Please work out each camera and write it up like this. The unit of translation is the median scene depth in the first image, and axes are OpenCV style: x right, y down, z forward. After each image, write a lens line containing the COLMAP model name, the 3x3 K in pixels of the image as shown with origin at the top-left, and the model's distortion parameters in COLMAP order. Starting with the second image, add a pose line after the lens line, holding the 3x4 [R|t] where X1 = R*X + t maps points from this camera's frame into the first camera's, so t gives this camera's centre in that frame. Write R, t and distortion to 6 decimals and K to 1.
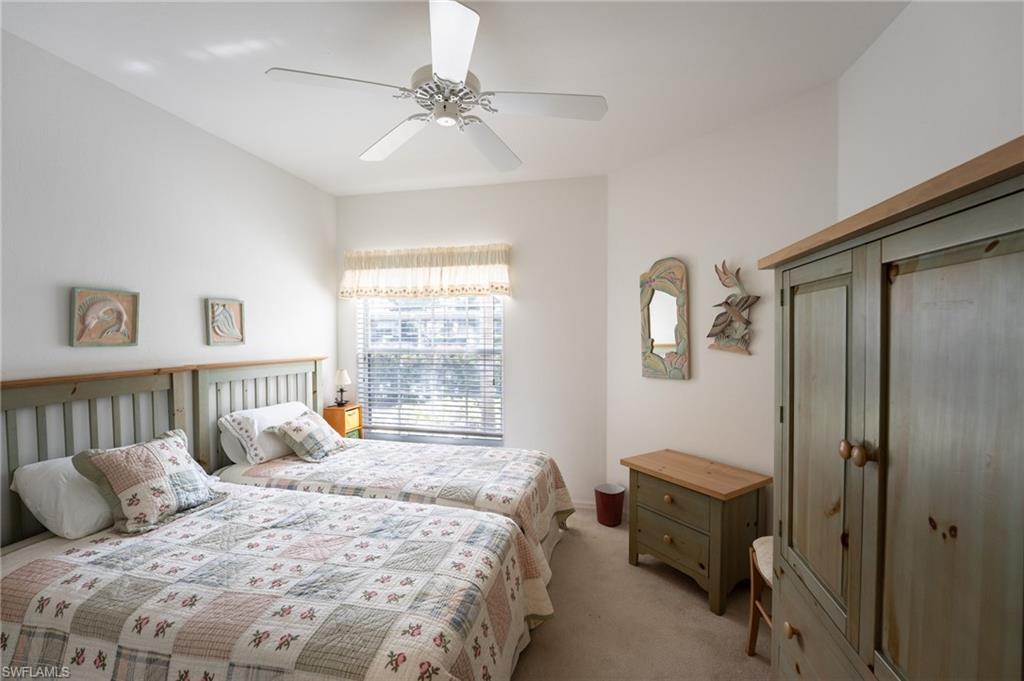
lens RADIAL K [[431.5, 0, 512.0], [0, 431.5, 343.3], [0, 0, 1]] dist [-0.017017, 0.000232]
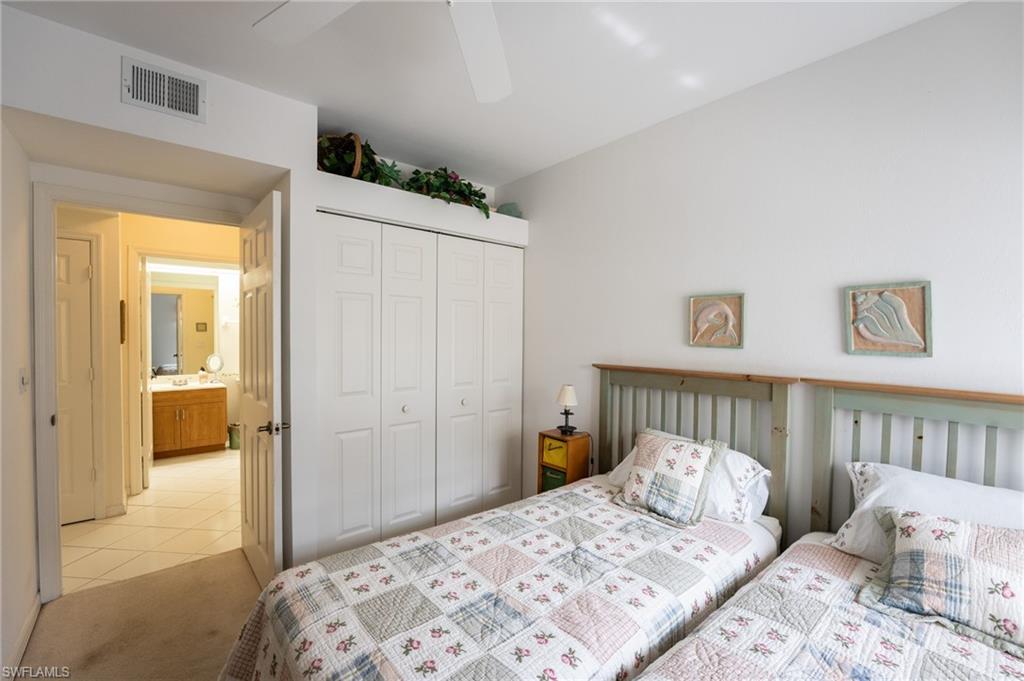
lens RADIAL K [[431.5, 0, 511.4], [0, 431.5, 337.6], [0, 0, 1]] dist [-0.017017, 0.000232]
pose [[-0.598529, 0.006082, -0.801078, 0.250849], [-0.025580, 0.999316, 0.026699, -0.037888], [0.800692, 0.036472, -0.597964, 1.390771]]
